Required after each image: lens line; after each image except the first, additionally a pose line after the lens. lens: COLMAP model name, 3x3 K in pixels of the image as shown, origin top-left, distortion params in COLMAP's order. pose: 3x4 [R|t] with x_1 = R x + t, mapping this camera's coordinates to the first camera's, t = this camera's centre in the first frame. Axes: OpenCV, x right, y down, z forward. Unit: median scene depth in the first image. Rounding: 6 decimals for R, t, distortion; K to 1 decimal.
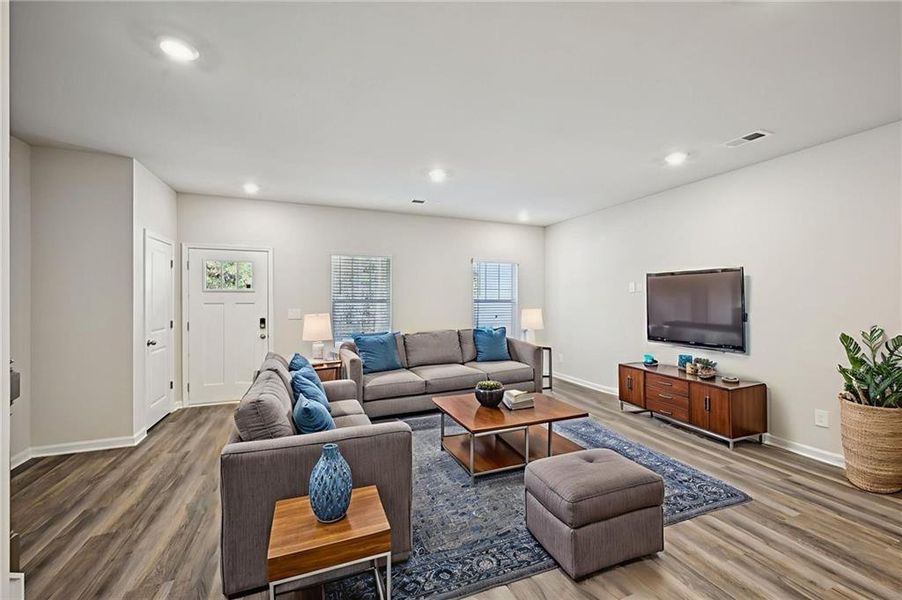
lens RADIAL K [[353.8, 0, 454.0], [0, 353.8, 300.4], [0, 0, 1]] dist [0.000224, 0.000054]
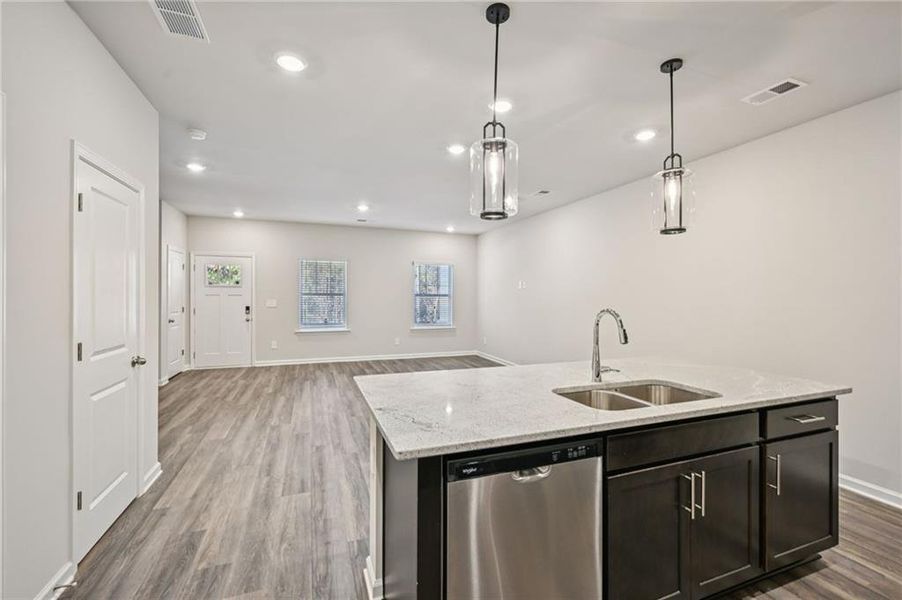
lens RADIAL K [[381.5, 0, 454.5], [0, 381.5, 297.1], [0, 0, 1]] dist [-0.000252, 0.001066]
pose [[0.999525, 0.006257, -0.030176, 0.318976], [-0.006225, 0.999980, 0.001157, 0.009108], [0.030182, -0.000969, 0.999544, -0.473058]]
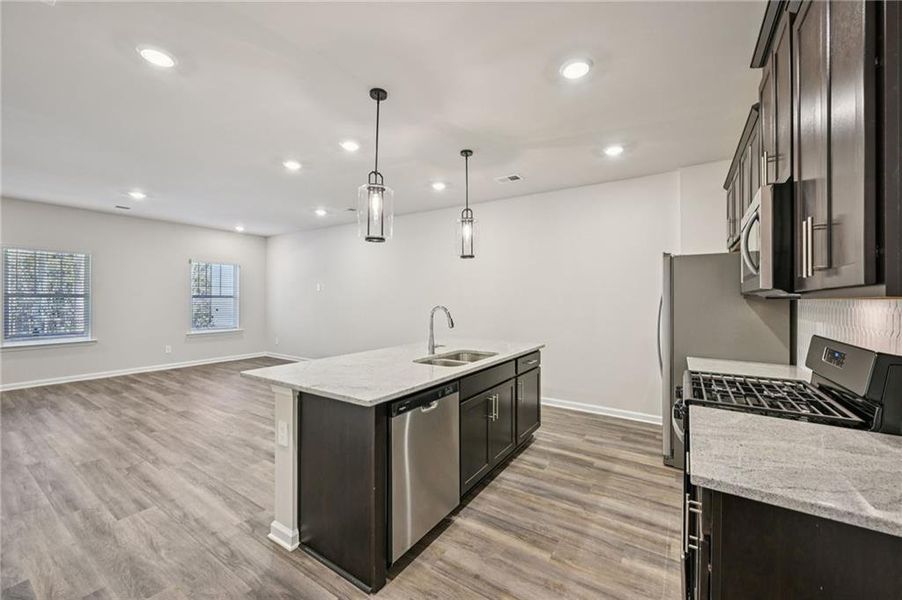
lens RADIAL K [[353.8, 0, 452.0], [0, 353.8, 297.4], [0, 0, 1]] dist [0.000224, 0.000054]
pose [[0.828958, 0.003785, 0.559298, 0.149361], [-0.002540, 0.999992, -0.003003, 0.009047], [-0.559305, 0.001069, 0.828961, -0.560016]]
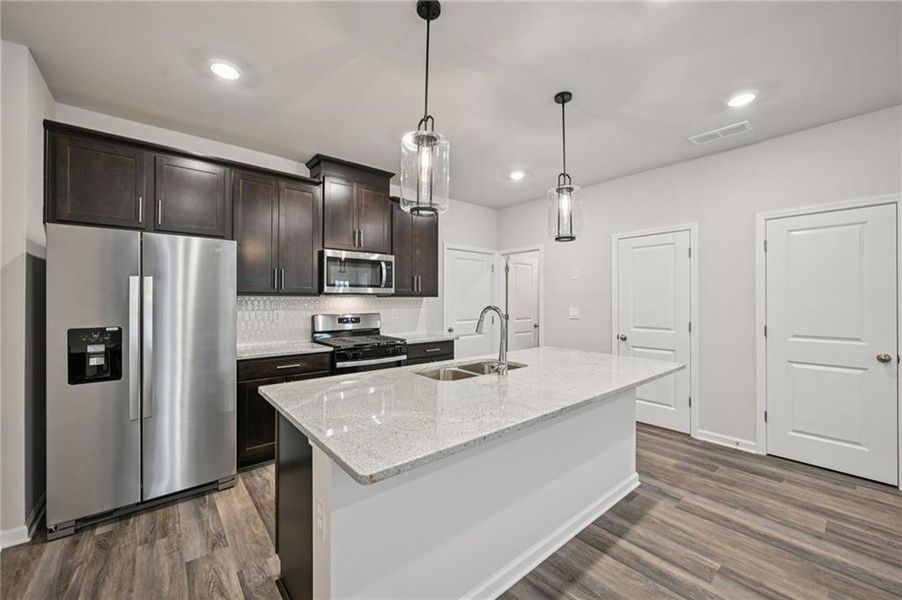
lens RADIAL K [[353.8, 0, 450.4], [0, 353.8, 299.3], [0, 0, 1]] dist [0.000224, 0.000054]
pose [[-0.955293, -0.002543, -0.295648, 0.674202], [-0.003040, 0.999995, 0.001221, 0.012834], [0.295644, 0.002065, -0.955296, 0.401219]]
